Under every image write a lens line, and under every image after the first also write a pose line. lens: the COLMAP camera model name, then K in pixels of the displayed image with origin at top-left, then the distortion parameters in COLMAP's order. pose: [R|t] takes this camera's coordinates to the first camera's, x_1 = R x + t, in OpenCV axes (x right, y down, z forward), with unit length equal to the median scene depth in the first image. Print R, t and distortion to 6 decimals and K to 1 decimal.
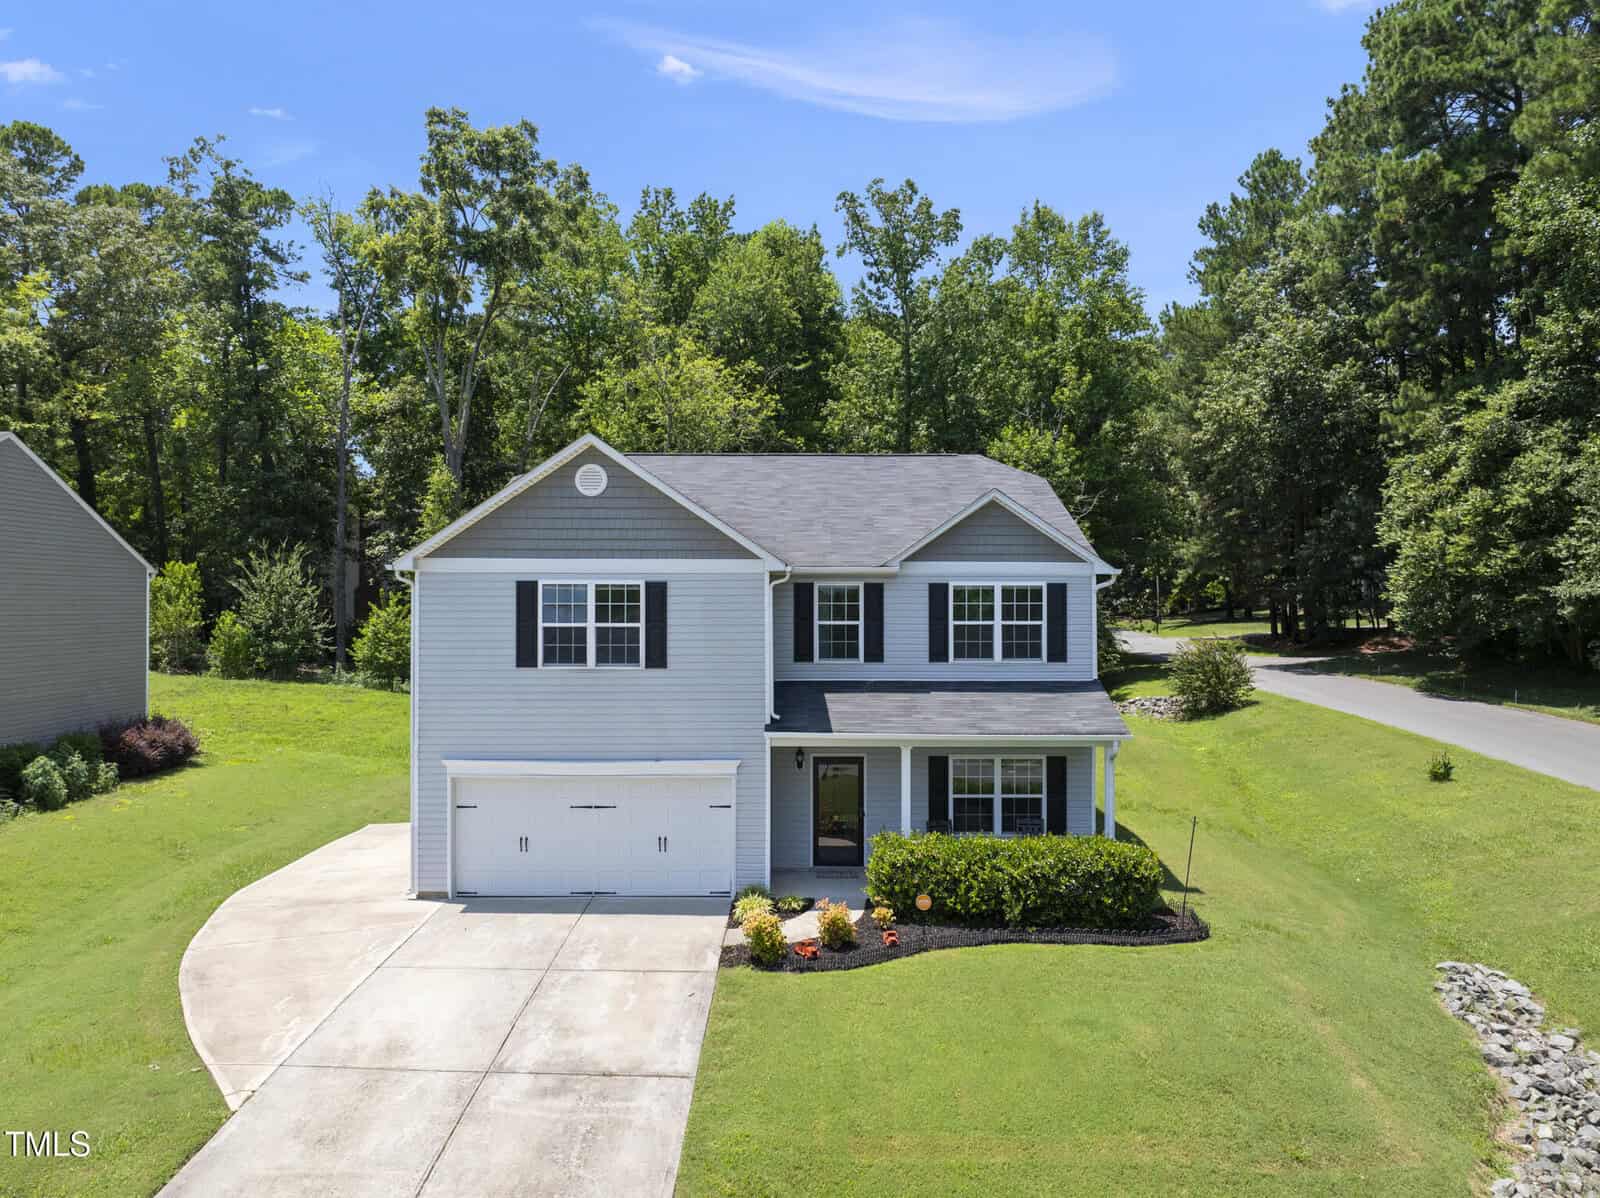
lens RADIAL K [[1123.8, 0, 868.3], [0, 1123.8, 594.6], [0, 0, 1]] dist [-0.041656, 0.010430]
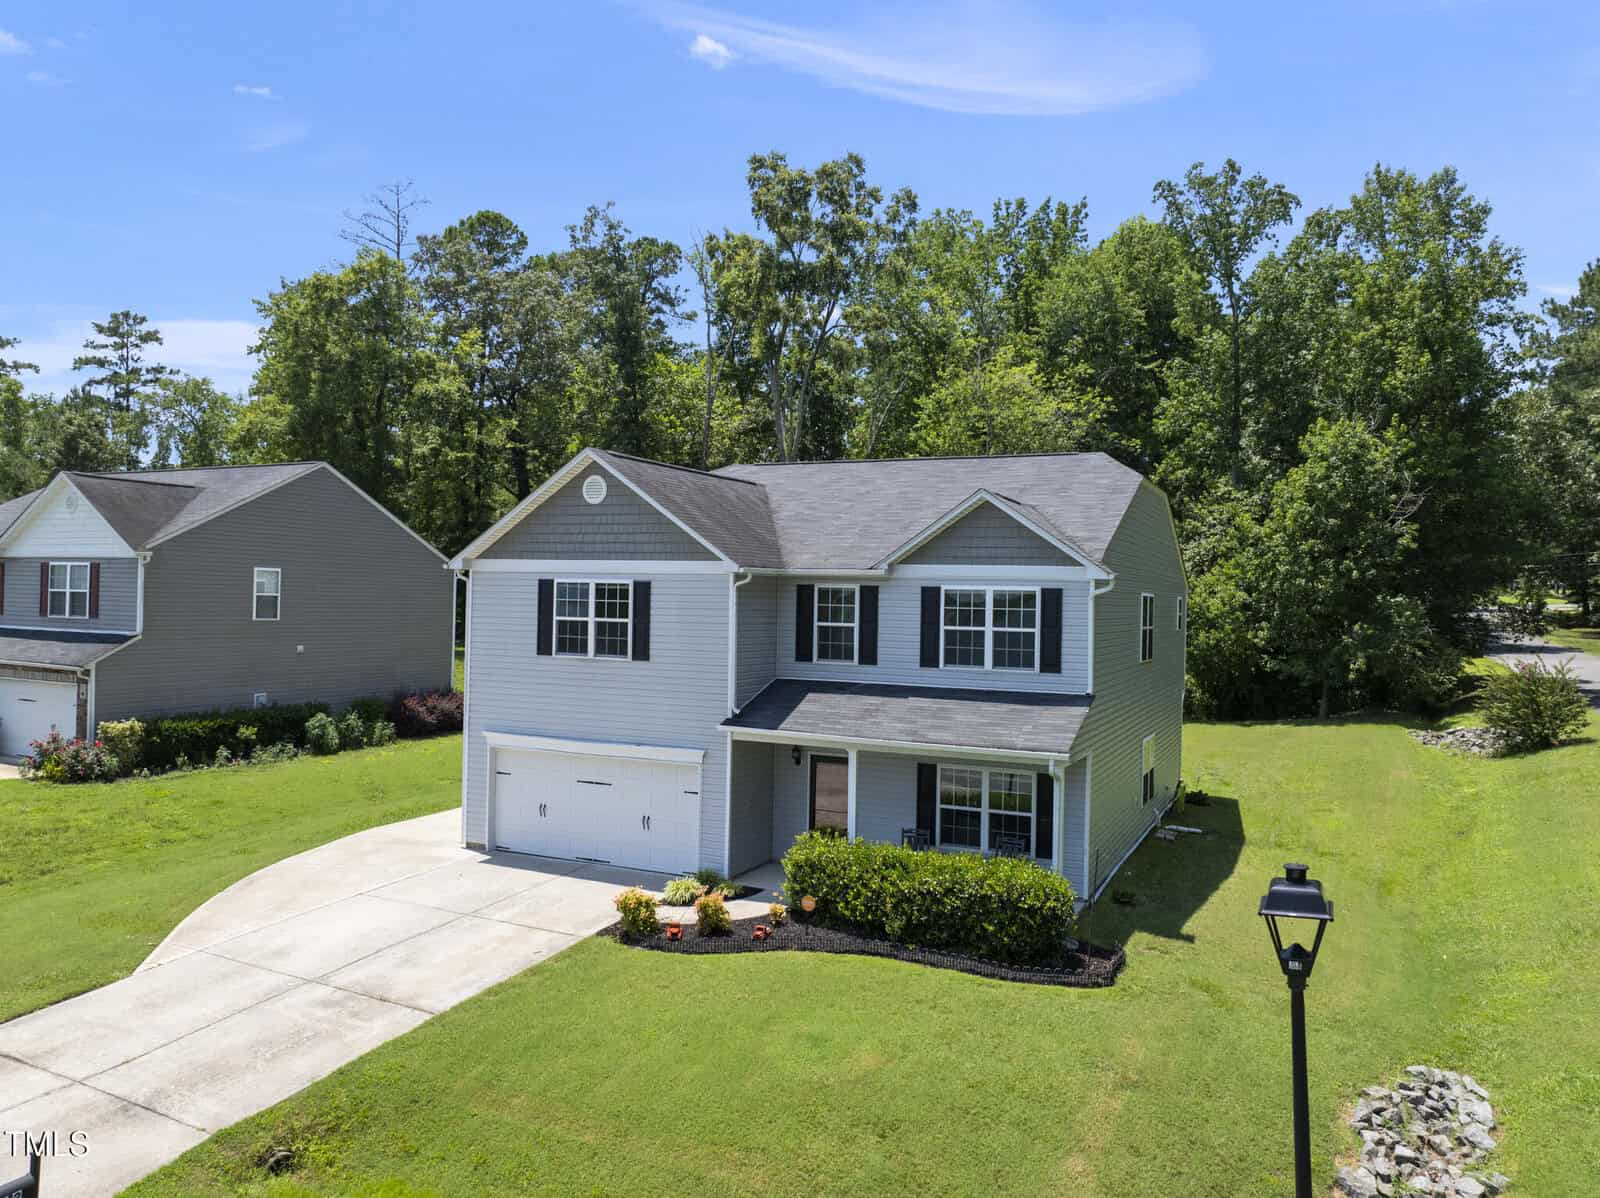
lens RADIAL K [[1123.8, 0, 868.3], [0, 1123.8, 594.6], [0, 0, 1]] dist [-0.041656, 0.010430]
pose [[0.909260, 0.015500, -0.415940, 0.421911], [-0.018201, 0.999831, -0.002527, 0.000204], [0.415831, 0.009868, 0.909388, 0.089800]]
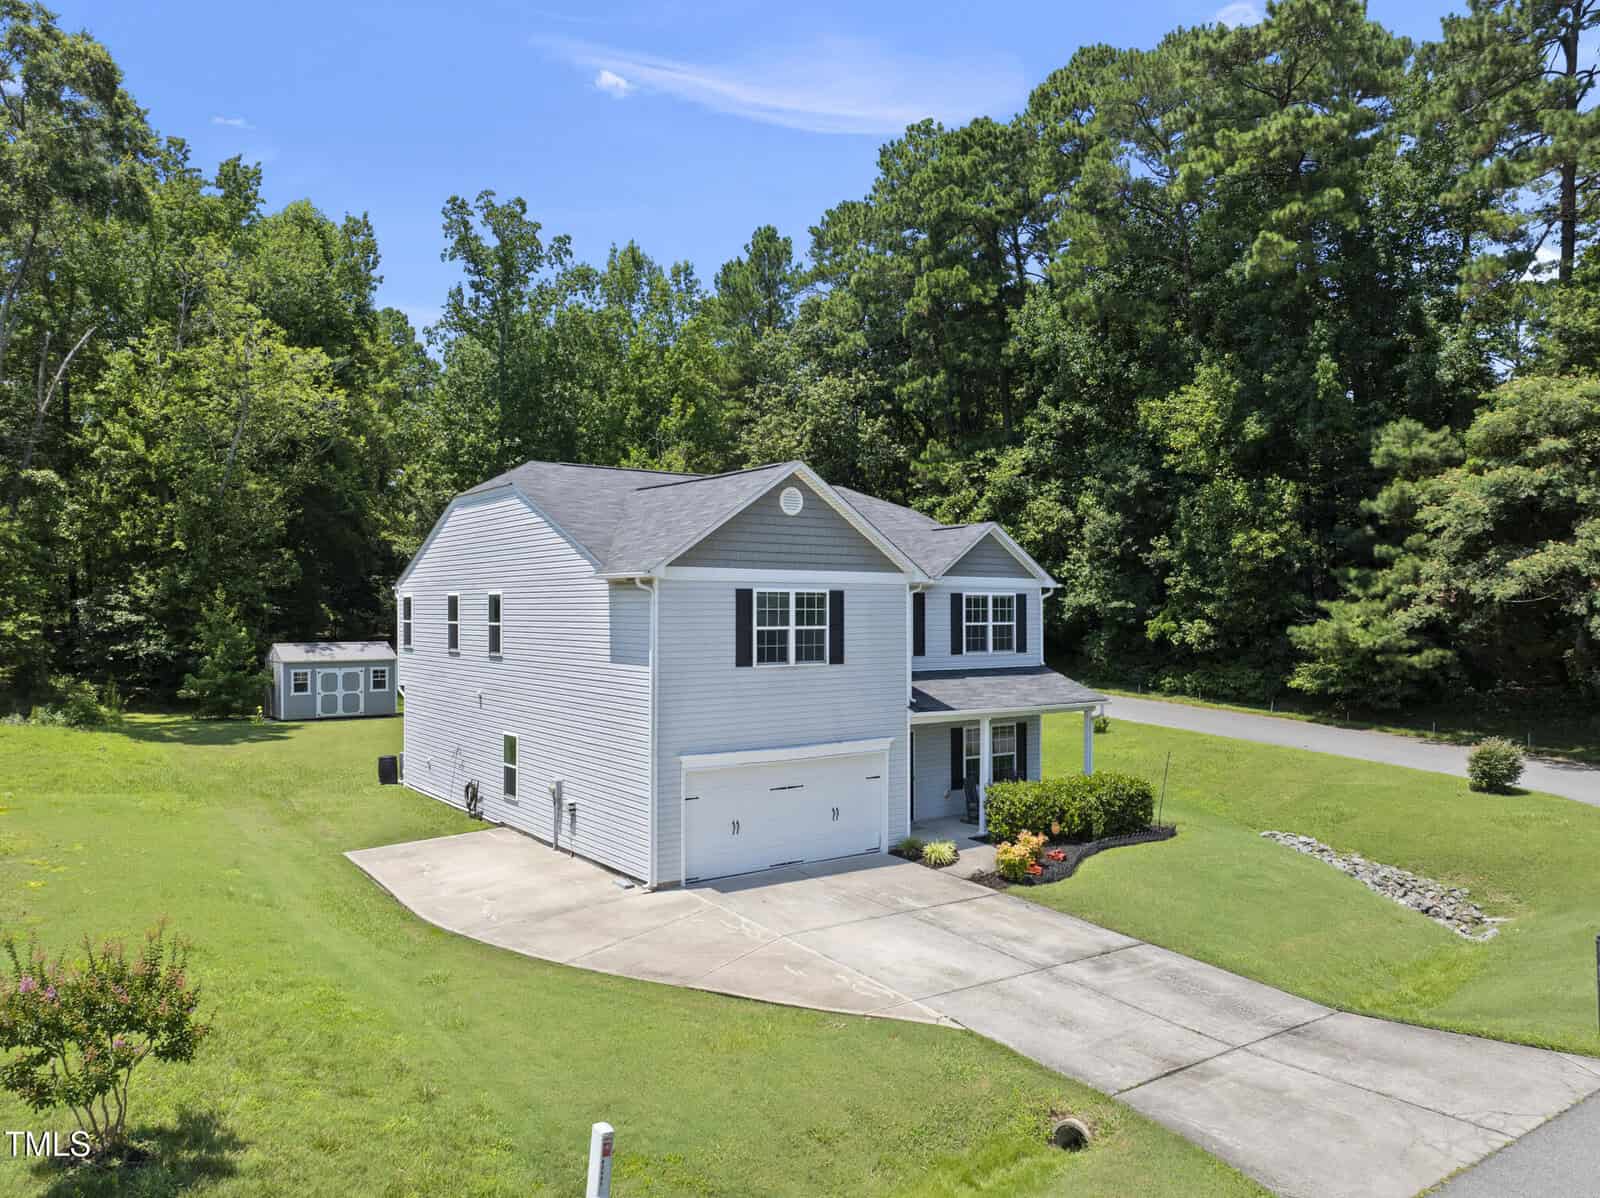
lens RADIAL K [[1076.5, 0, 852.2], [0, 1076.5, 598.4], [0, 0, 1]] dist [-0.033851, -0.000147]
pose [[0.819277, 0.004936, 0.573376, -0.745893], [-0.002601, 0.999985, -0.004891, 0.002056], [-0.573392, 0.002516, 0.819278, 0.060323]]
